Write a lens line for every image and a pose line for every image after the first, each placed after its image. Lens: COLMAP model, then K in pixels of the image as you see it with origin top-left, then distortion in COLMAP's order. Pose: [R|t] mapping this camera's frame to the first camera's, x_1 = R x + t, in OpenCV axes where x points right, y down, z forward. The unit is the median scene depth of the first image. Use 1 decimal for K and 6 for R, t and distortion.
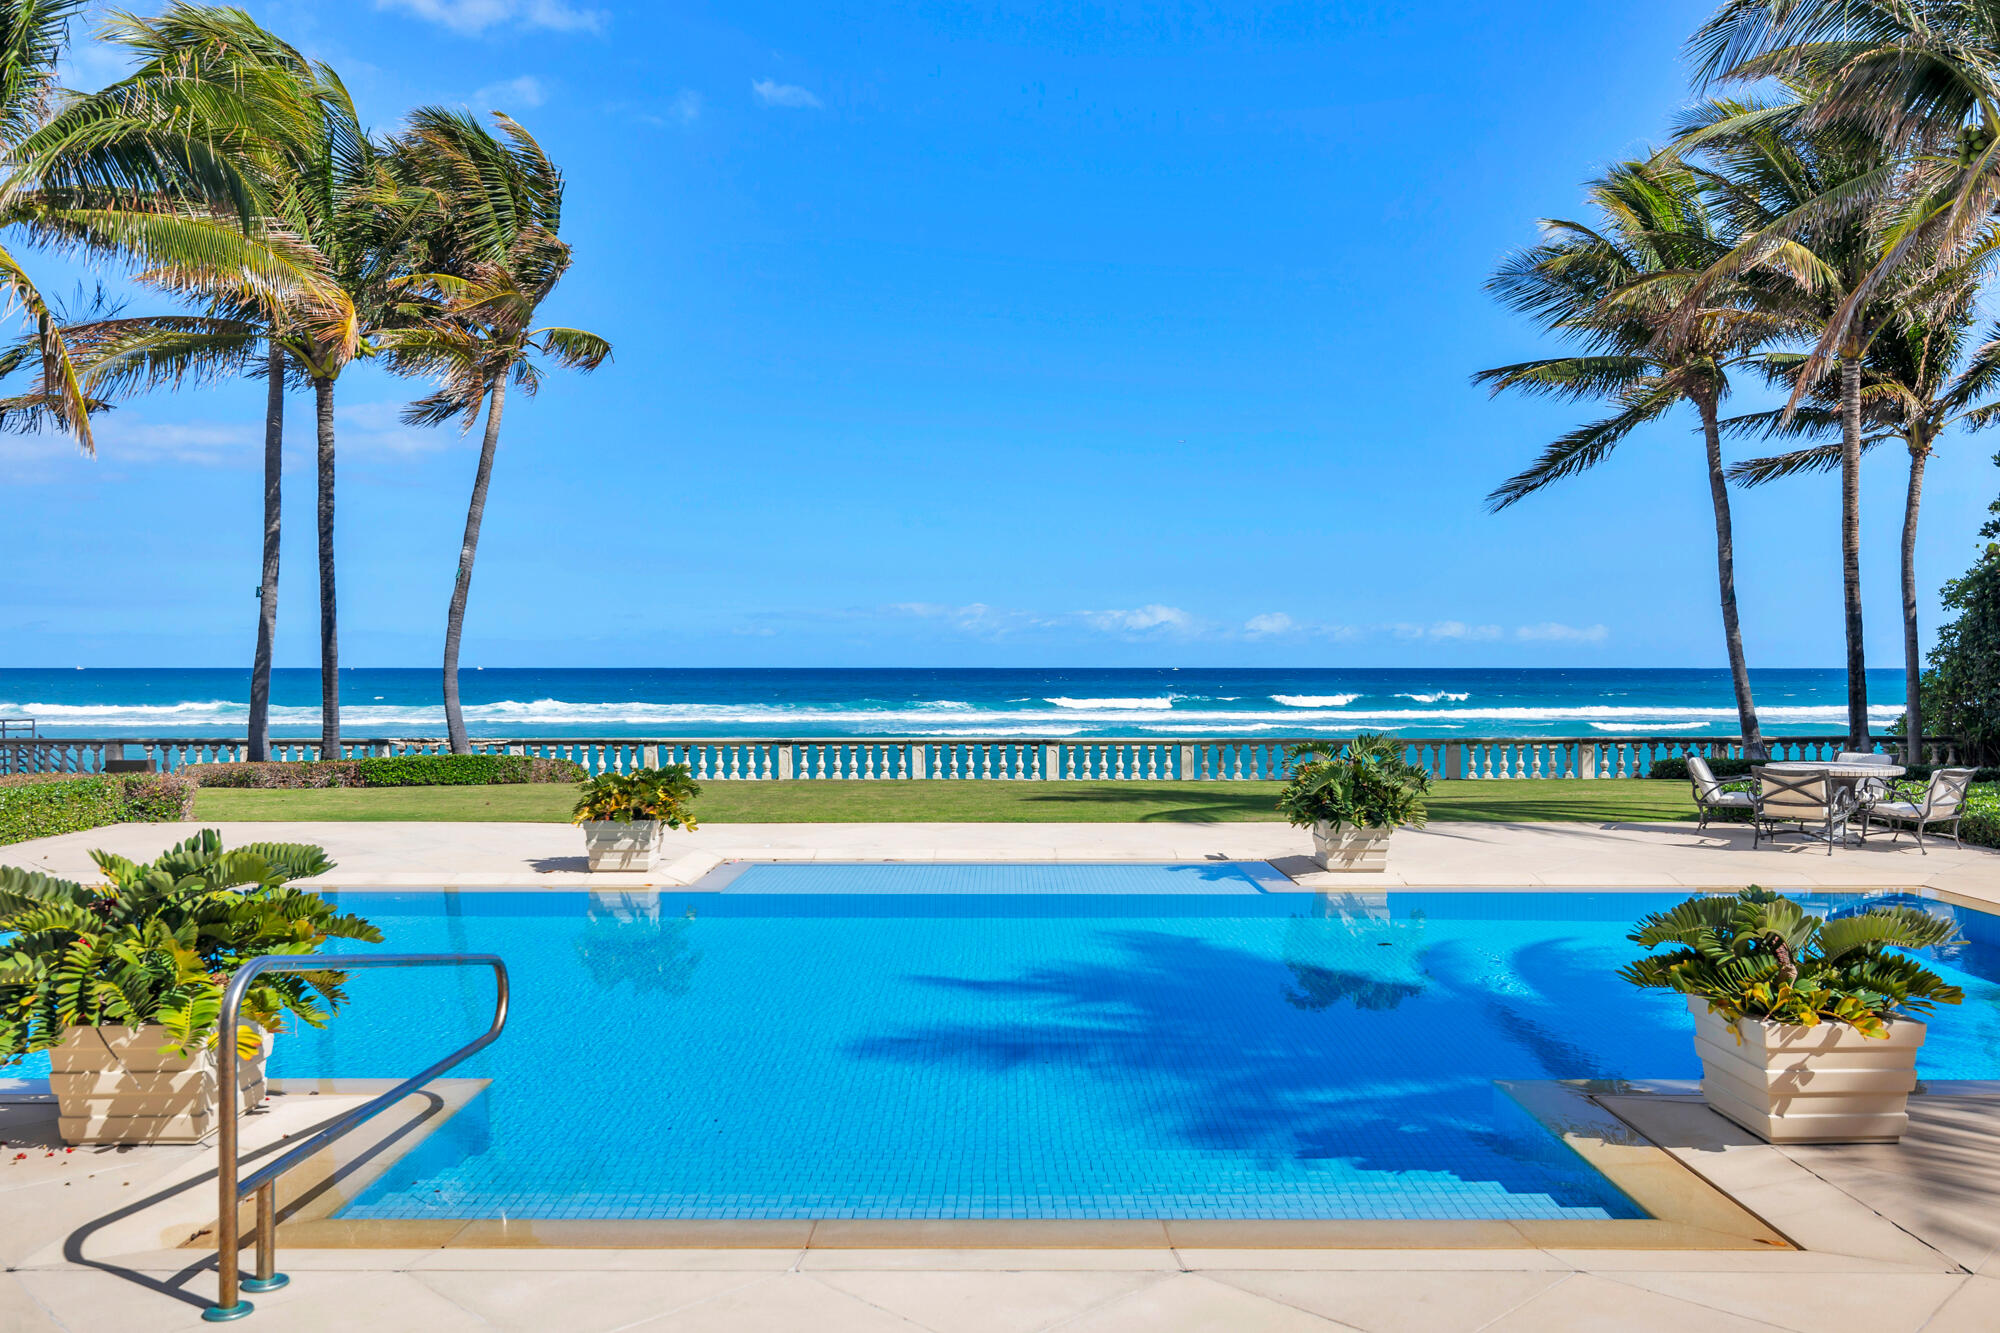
lens RADIAL K [[1674.5, 0, 999.9], [0, 1674.5, 665.5], [0, 0, 1]] dist [-0.002584, 0.000434]
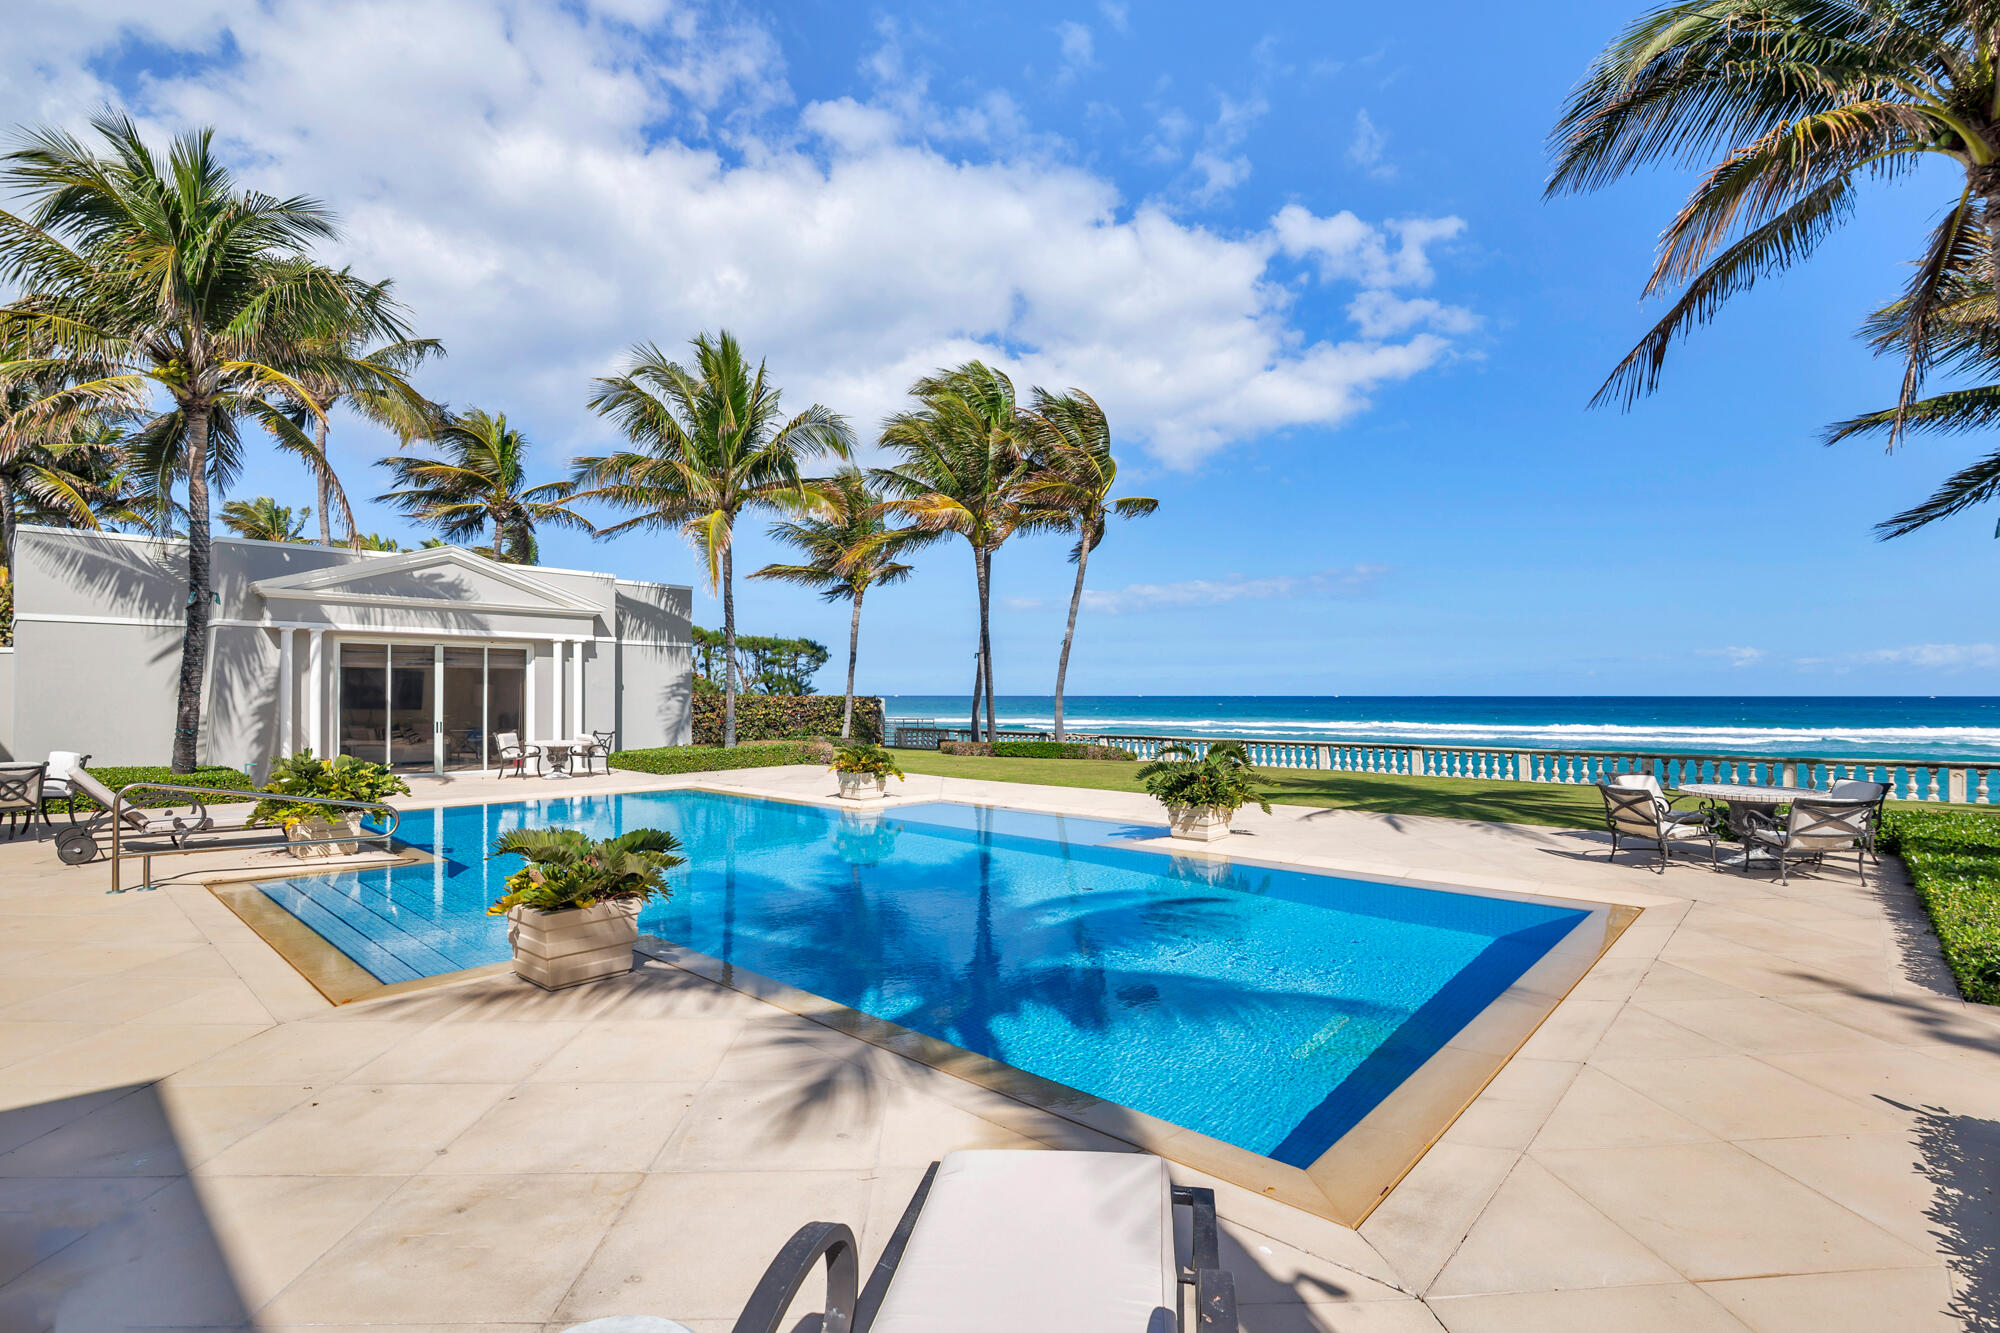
lens RADIAL K [[922.4, 0, 1007.5], [0, 922.4, 667.6], [0, 0, 1]] dist [-0.005543, 0.000176]
pose [[0.747327, -0.022367, -0.664080, 0.283677], [-0.005860, 0.999173, -0.040248, 0.012359], [0.664431, 0.033970, 0.746578, 0.206277]]
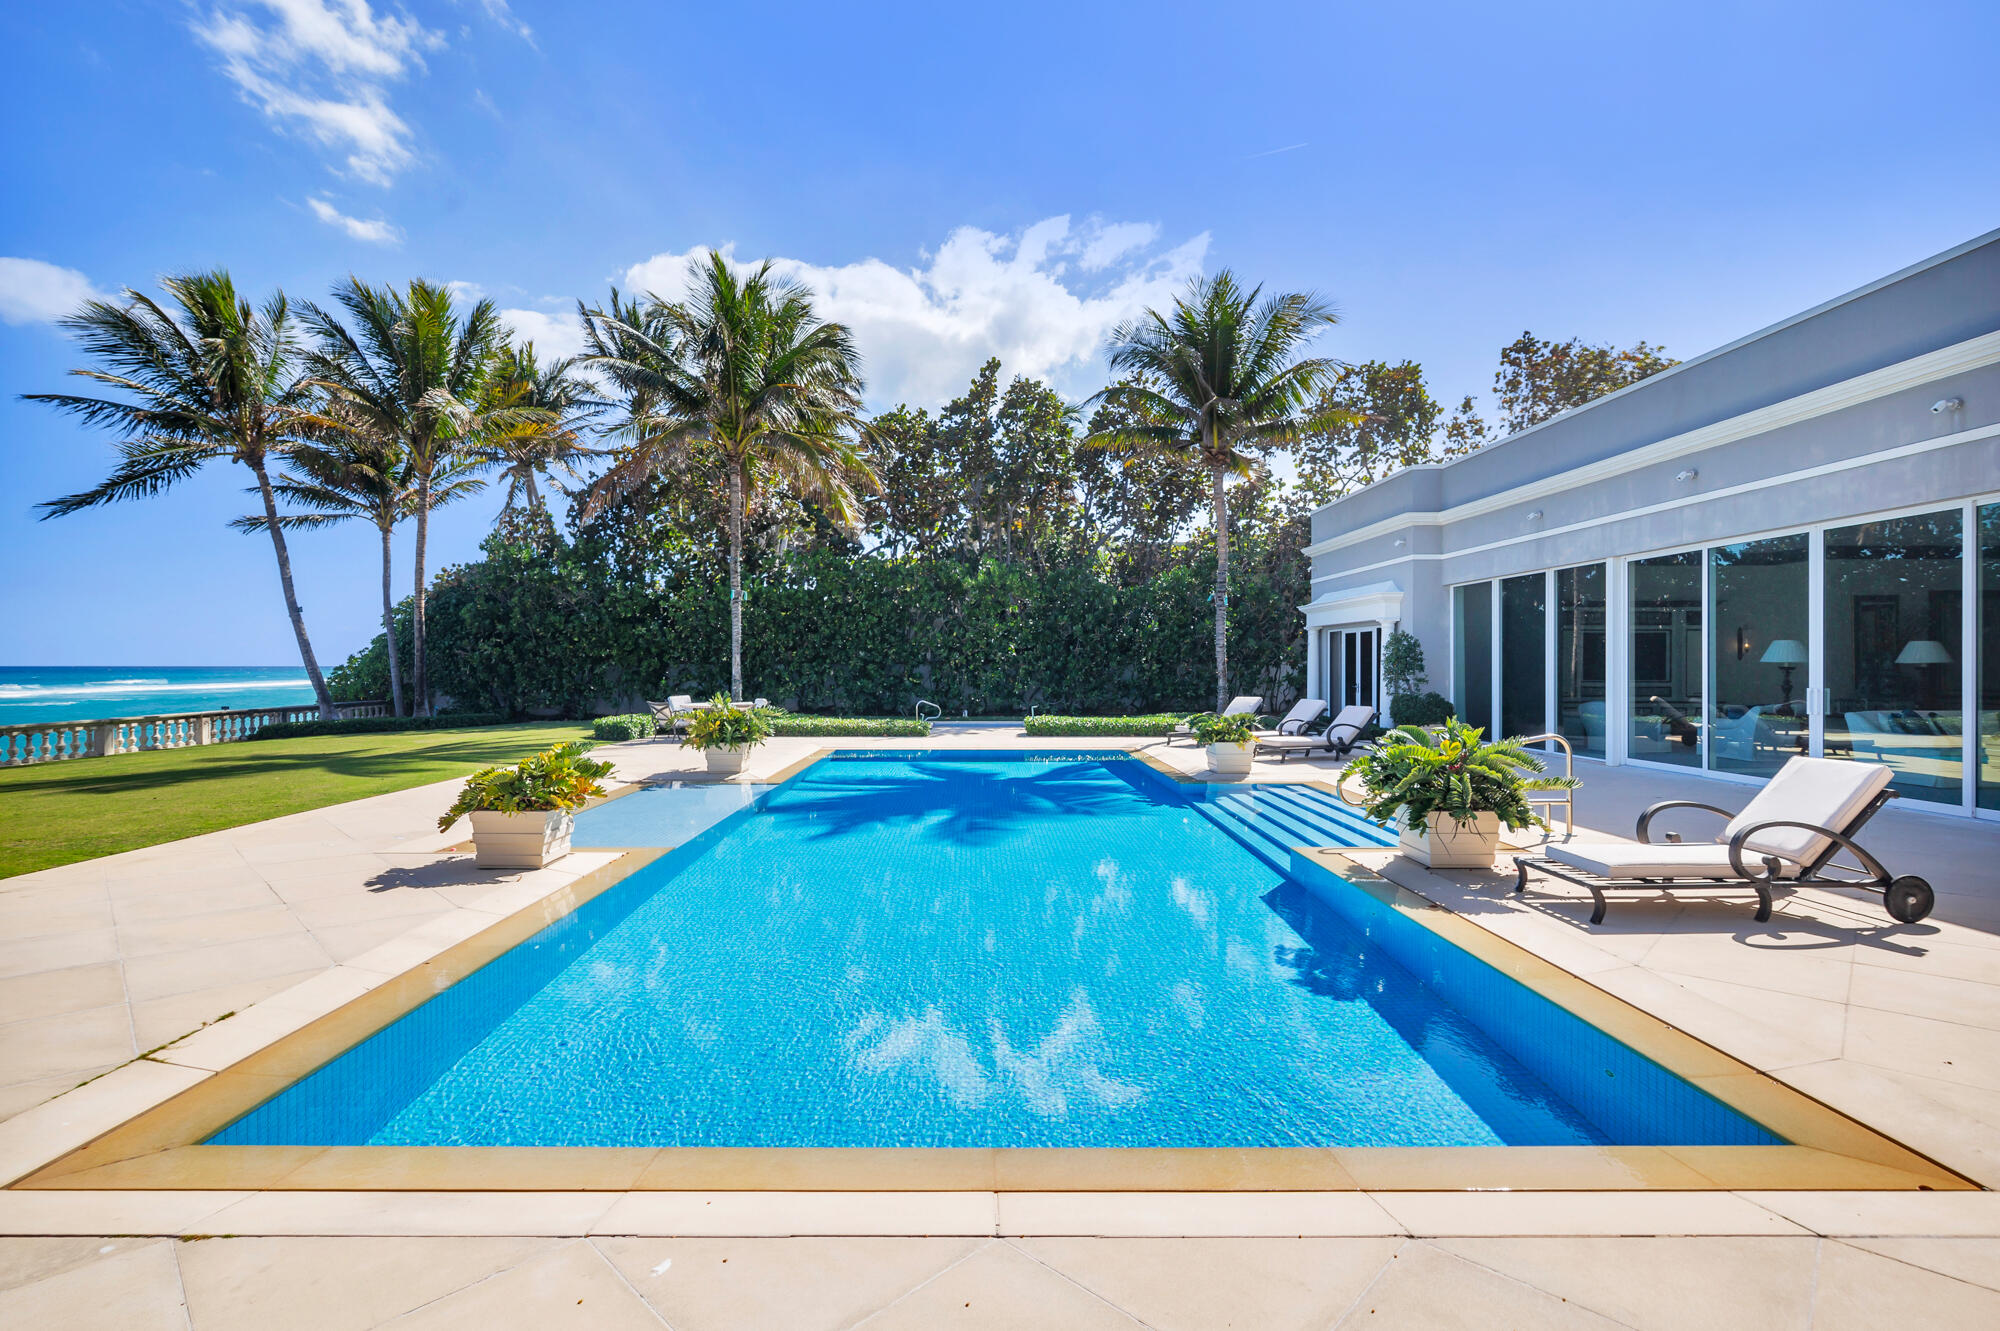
lens RADIAL K [[922.4, 0, 1005.2], [0, 922.4, 669.7], [0, 0, 1]] dist [-0.005543, 0.000176]
pose [[-0.025540, -0.002586, 0.999670, -0.369108], [0.011766, 0.999927, 0.002887, 0.015485], [-0.999605, 0.011836, -0.025507, 0.405044]]
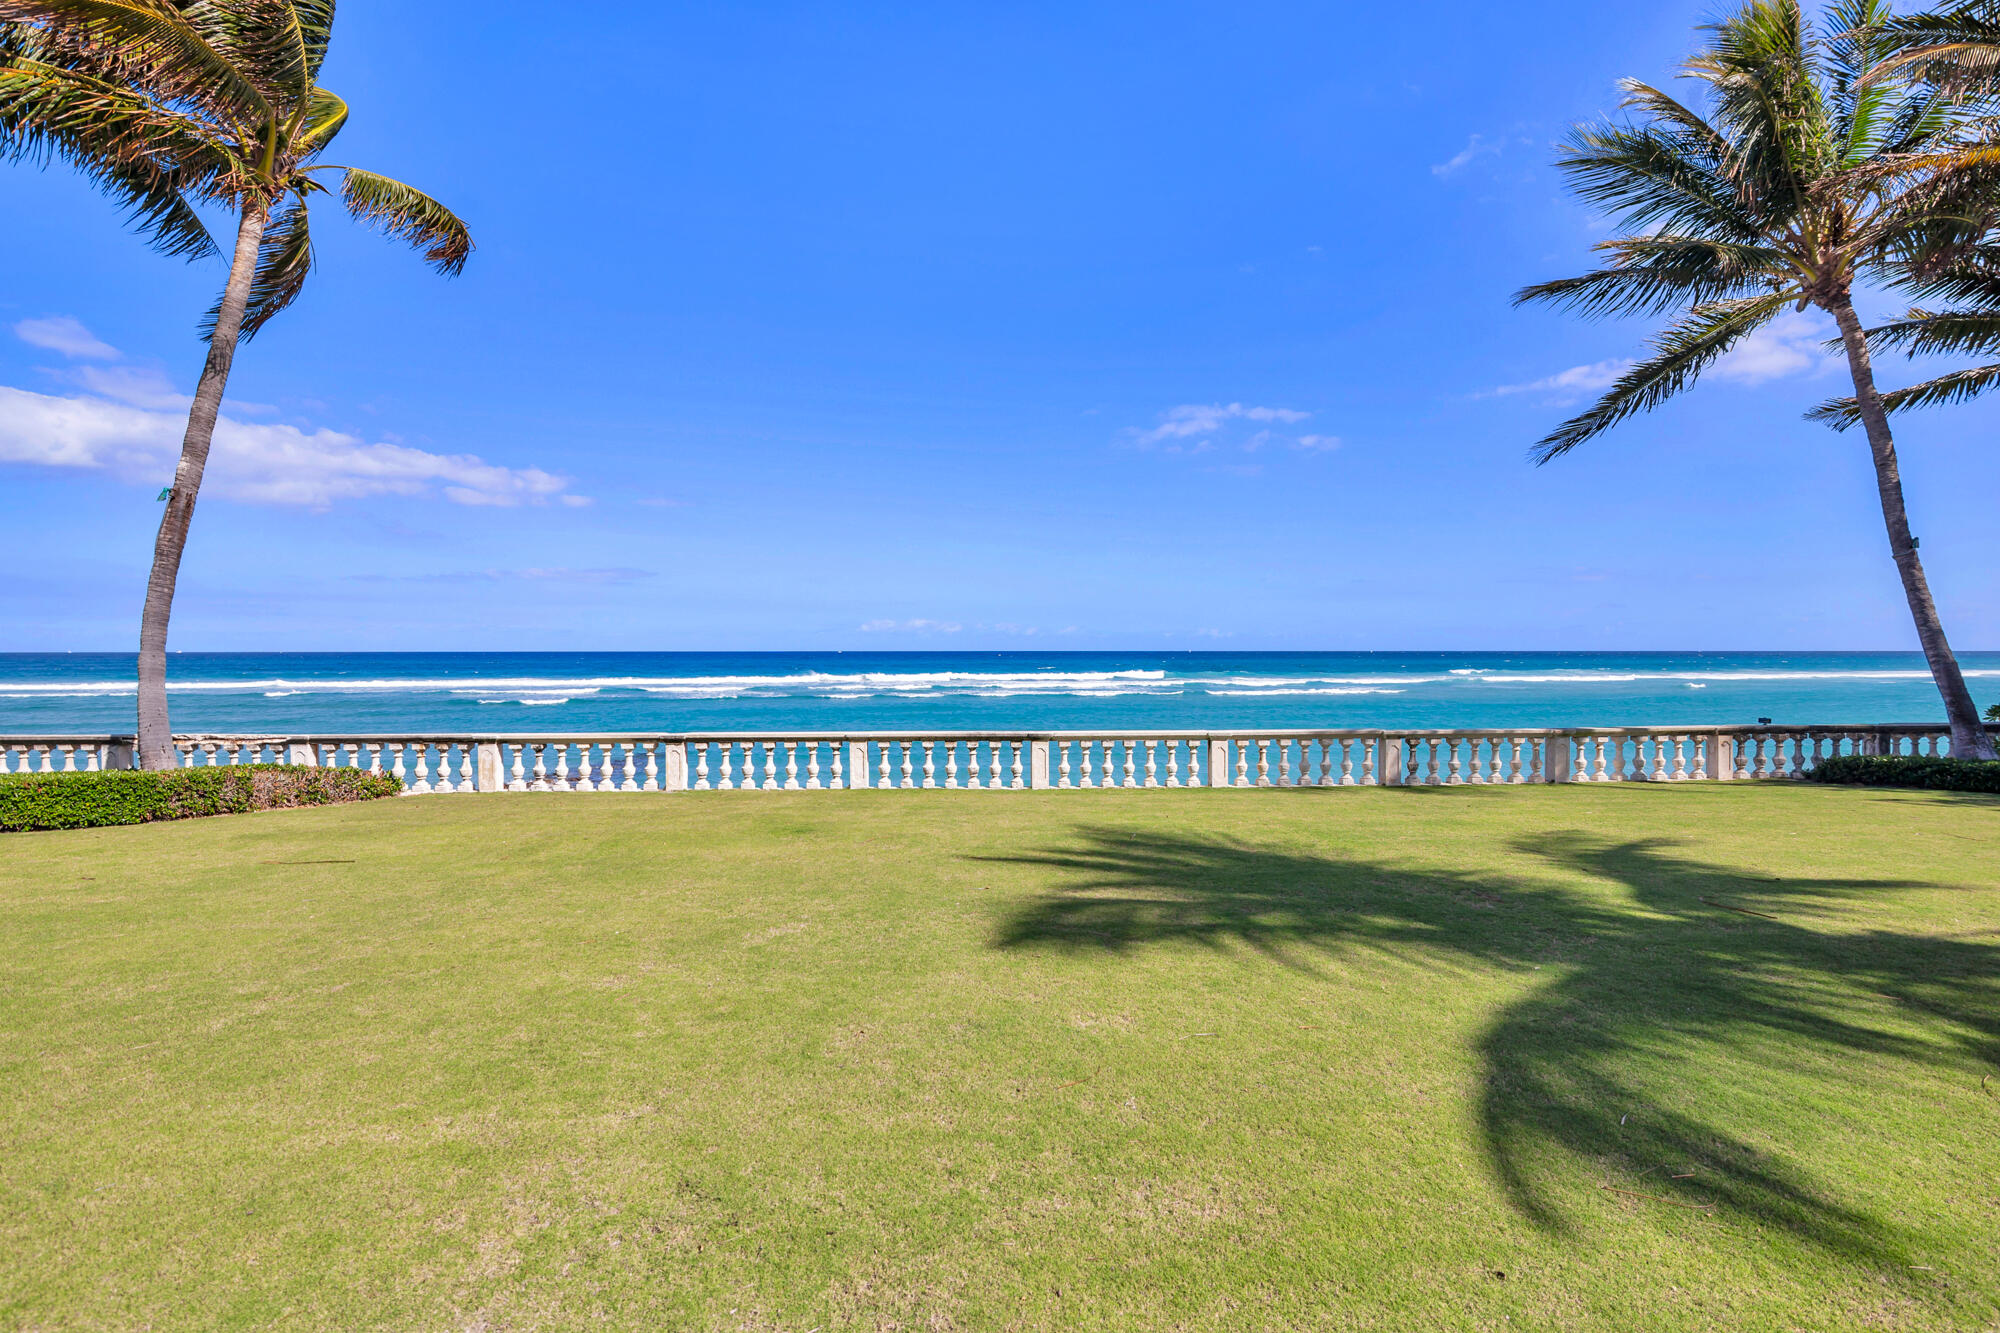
lens RADIAL K [[922.4, 0, 1010.6], [0, 922.4, 650.5], [0, 0, 1]] dist [-0.005543, 0.000176]
pose [[0.998759, -0.001534, 0.049782, -0.001965], [0.002358, 0.999861, -0.016493, 0.014023], [-0.049750, 0.016590, 0.998624, 0.590469]]
